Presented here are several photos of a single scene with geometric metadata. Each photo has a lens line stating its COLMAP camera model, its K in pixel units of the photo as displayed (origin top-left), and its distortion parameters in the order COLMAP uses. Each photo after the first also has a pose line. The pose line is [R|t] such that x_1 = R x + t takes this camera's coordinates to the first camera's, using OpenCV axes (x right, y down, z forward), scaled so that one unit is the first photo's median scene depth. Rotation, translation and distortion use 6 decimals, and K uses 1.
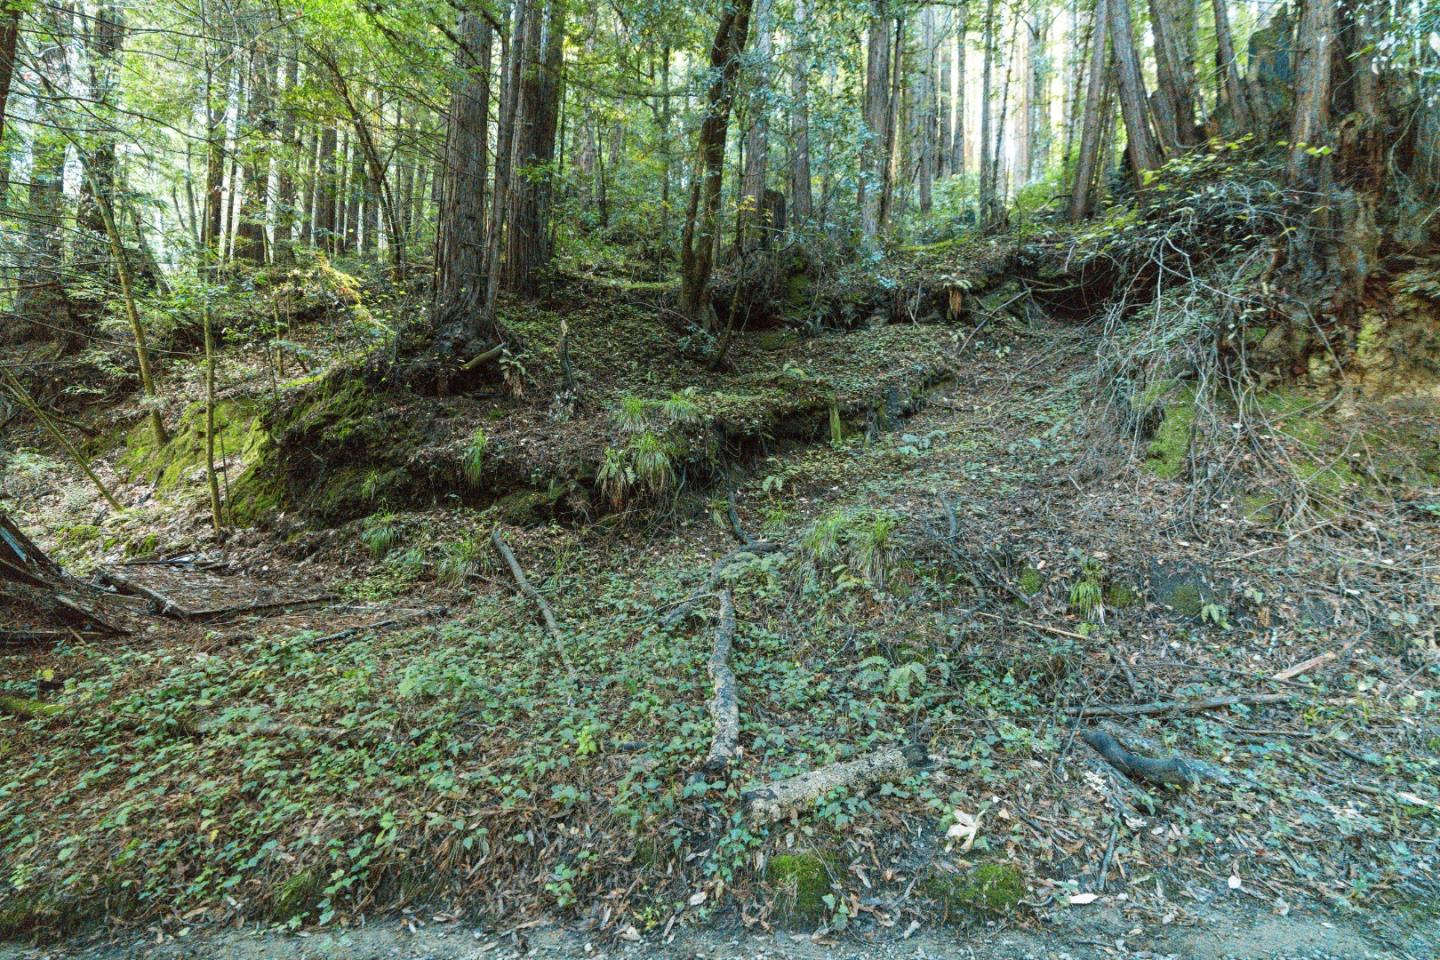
lens RADIAL K [[645.2, 0, 723.5], [0, 645.2, 482.2], [0, 0, 1]] dist [-0.022491, 0.005059]
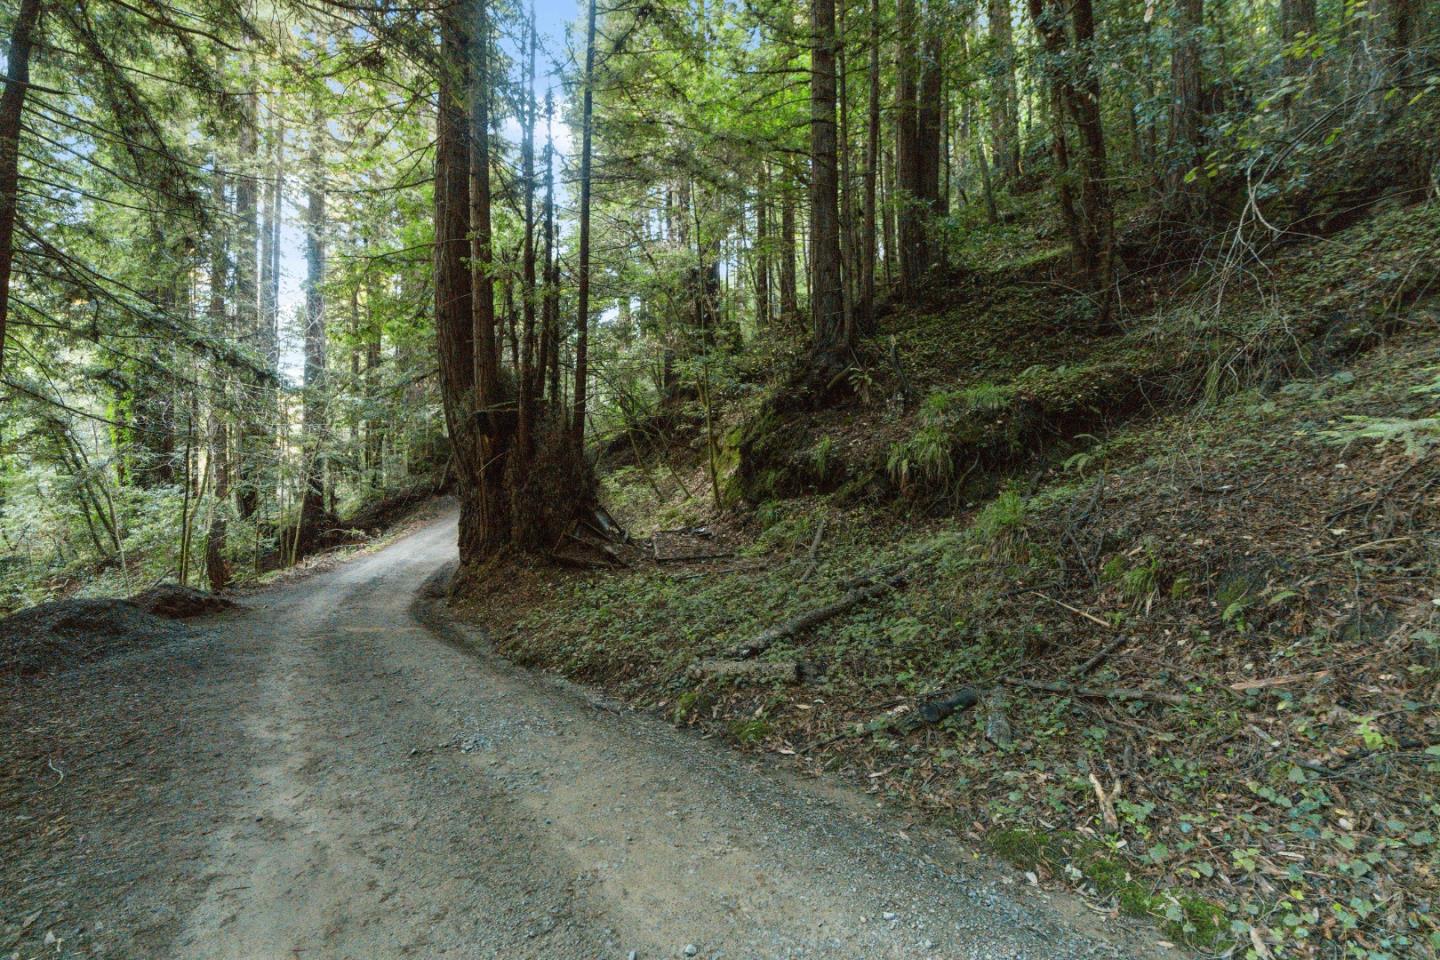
lens RADIAL K [[645.2, 0, 721.4], [0, 645.2, 481.7], [0, 0, 1]] dist [-0.022491, 0.005059]
pose [[0.651485, -0.040328, -0.757589, 0.631586], [0.070740, 0.997465, 0.007736, -0.016619], [0.755356, -0.058632, 0.652686, -0.050026]]
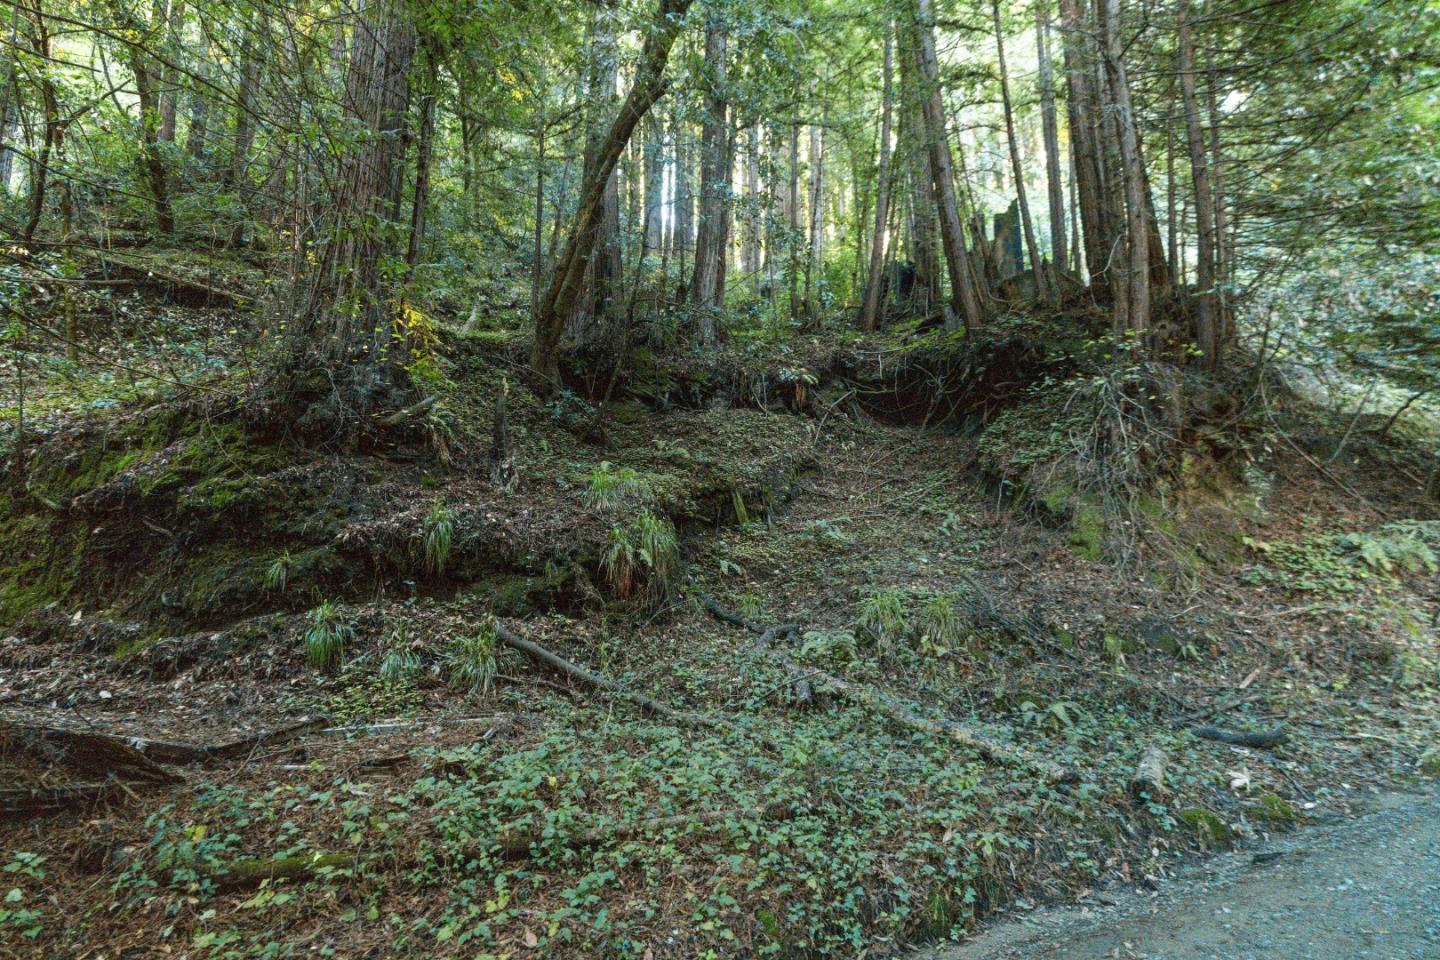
lens RADIAL K [[767.9, 0, 719.2], [0, 767.9, 476.3], [0, 0, 1]] dist [-0.019518, 0.005495]
pose [[0.876827, 0.054315, 0.477729, -0.690064], [0.003633, 0.992822, -0.119546, 0.006417], [-0.480793, 0.106556, 0.870336, -0.039043]]
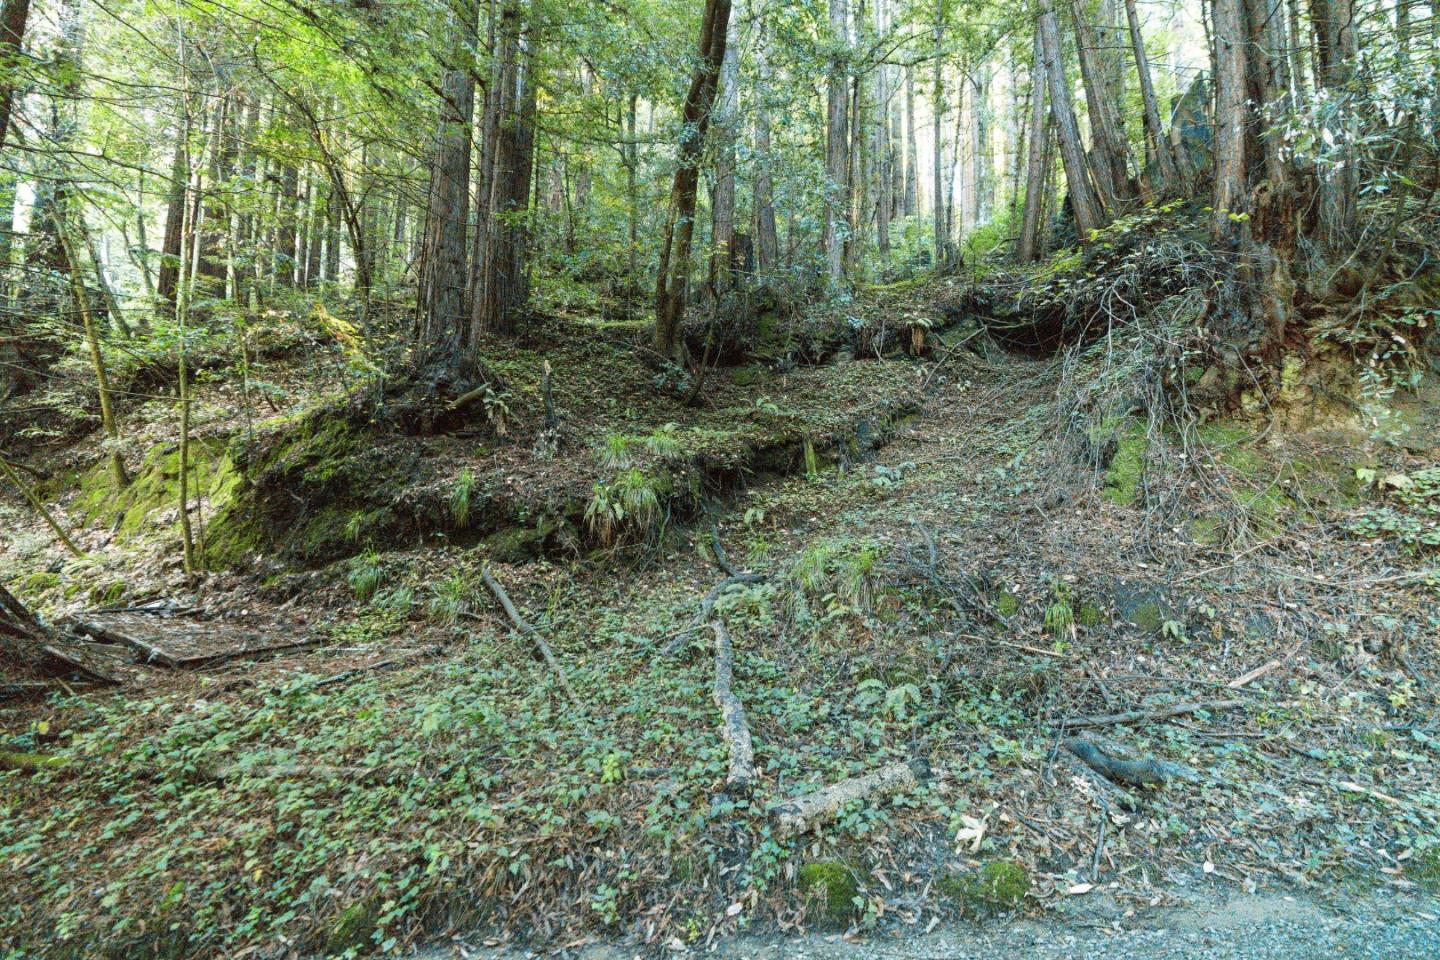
lens RADIAL K [[645.2, 0, 724.6], [0, 645.2, 478.2], [0, 0, 1]] dist [-0.022491, 0.005059]
pose [[0.998105, -0.016570, 0.059258, -0.042142], [0.019673, 0.998444, -0.052170, -0.007356], [-0.058301, 0.053237, 0.996879, -0.043732]]
